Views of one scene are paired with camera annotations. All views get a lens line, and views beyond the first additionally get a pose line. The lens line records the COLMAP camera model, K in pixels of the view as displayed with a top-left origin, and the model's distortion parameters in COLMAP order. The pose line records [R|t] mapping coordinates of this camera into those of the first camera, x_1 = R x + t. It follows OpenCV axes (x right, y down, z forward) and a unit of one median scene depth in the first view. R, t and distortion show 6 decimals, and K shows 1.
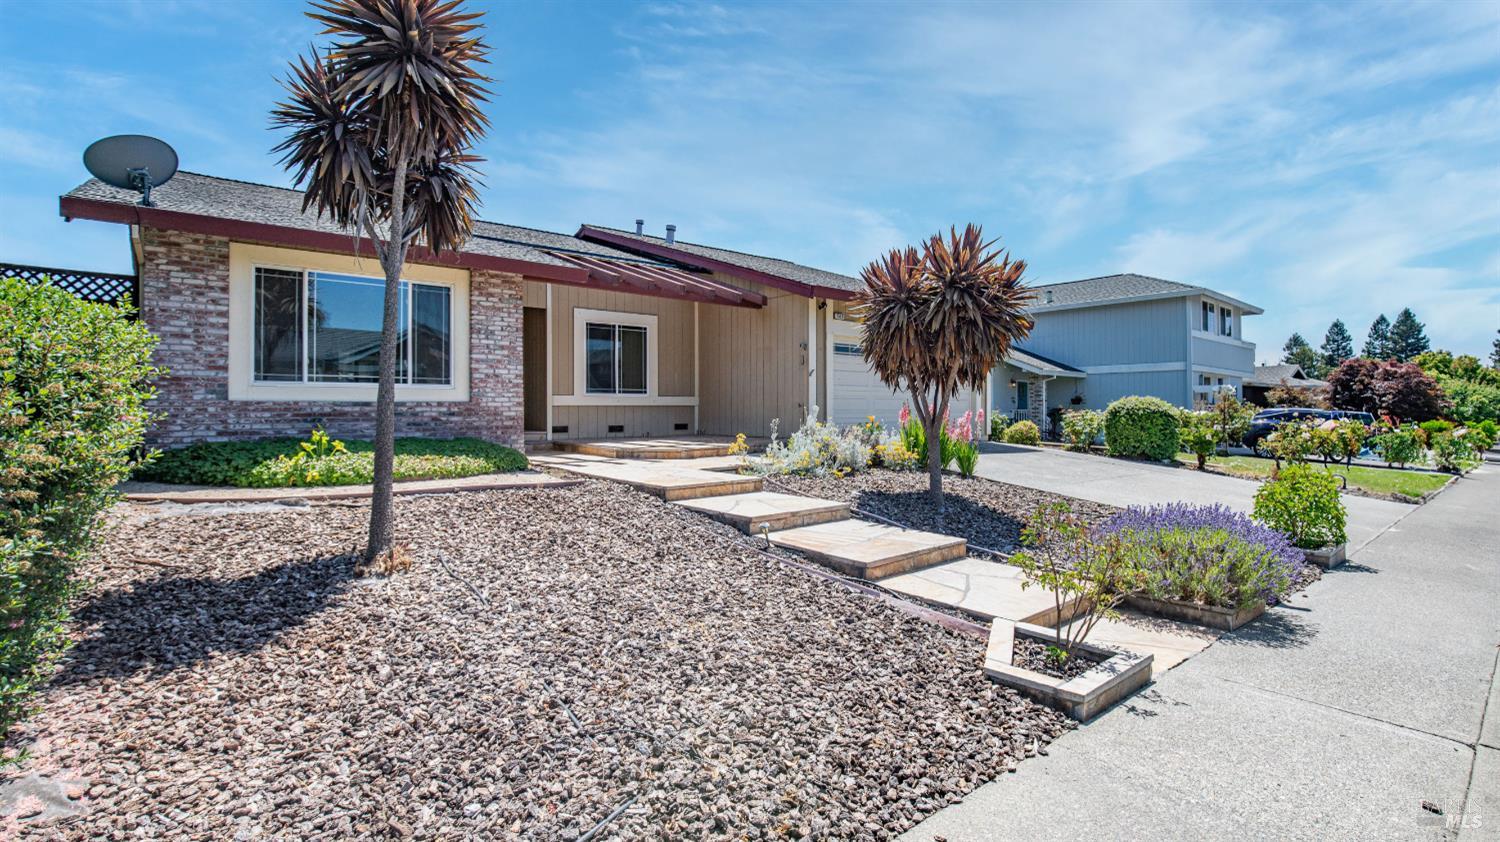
lens RADIAL K [[692.1, 0, 752.7], [0, 692.1, 381.8], [0, 0, 1]] dist [-0.031066, 0.001050]
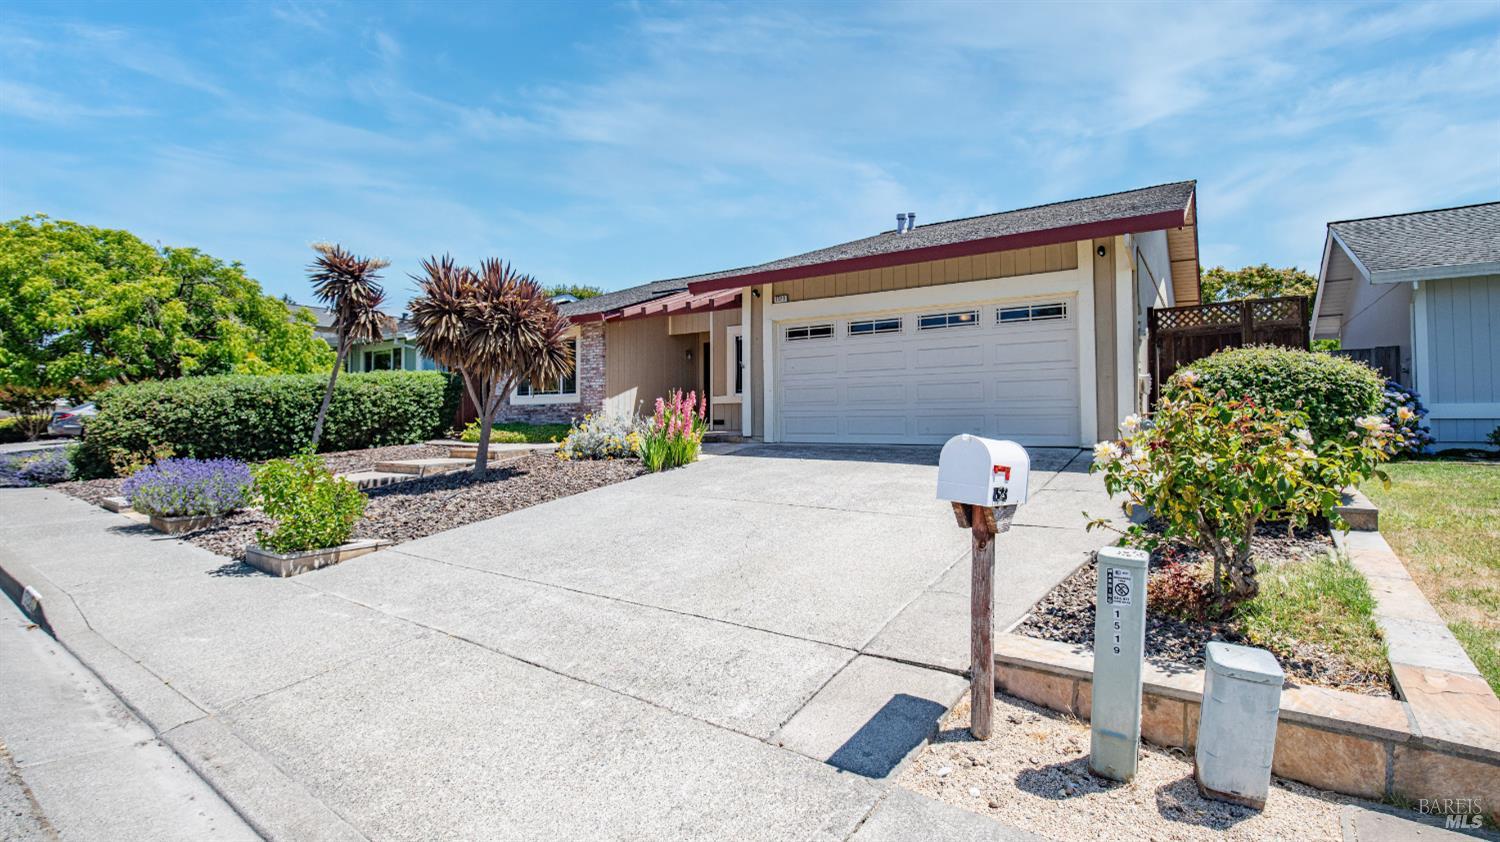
lens RADIAL K [[692.1, 0, 752.7], [0, 692.1, 381.8], [0, 0, 1]] dist [-0.031066, 0.001050]
pose [[0.252422, -0.052564, -0.966188, 1.514567], [0.043650, 0.998125, -0.042898, 0.078019], [0.966632, -0.031345, 0.254243, 1.119042]]
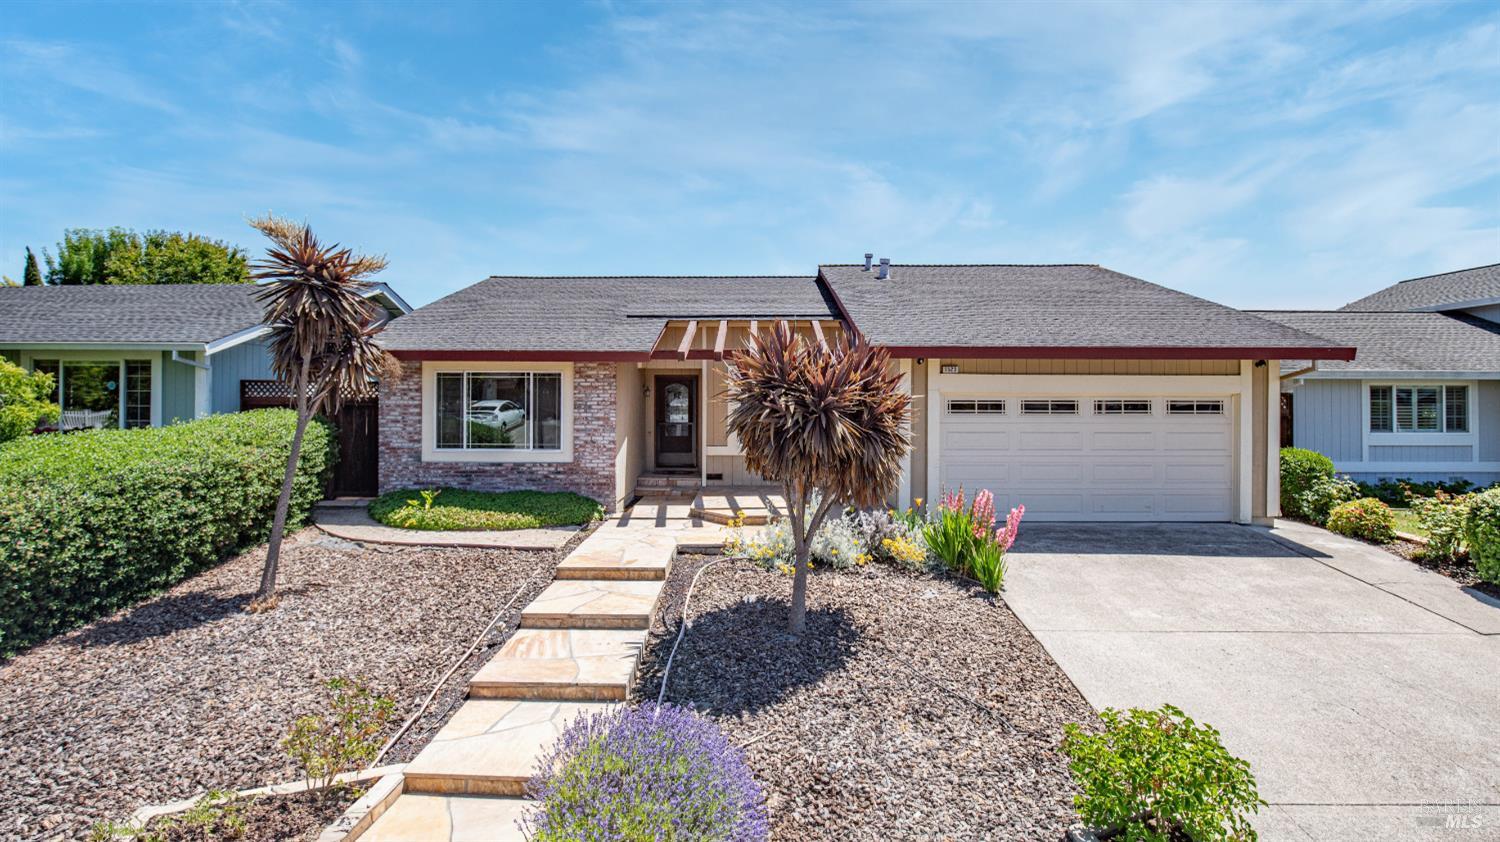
lens RADIAL K [[709.9, 0, 738.5], [0, 709.9, 387.5], [0, 0, 1]] dist [-0.036280, 0.000053]
pose [[0.743064, -0.003545, -0.669211, 0.784784], [0.021768, 0.999585, 0.018876, -0.145853], [0.668866, -0.028594, 0.742833, 0.275379]]
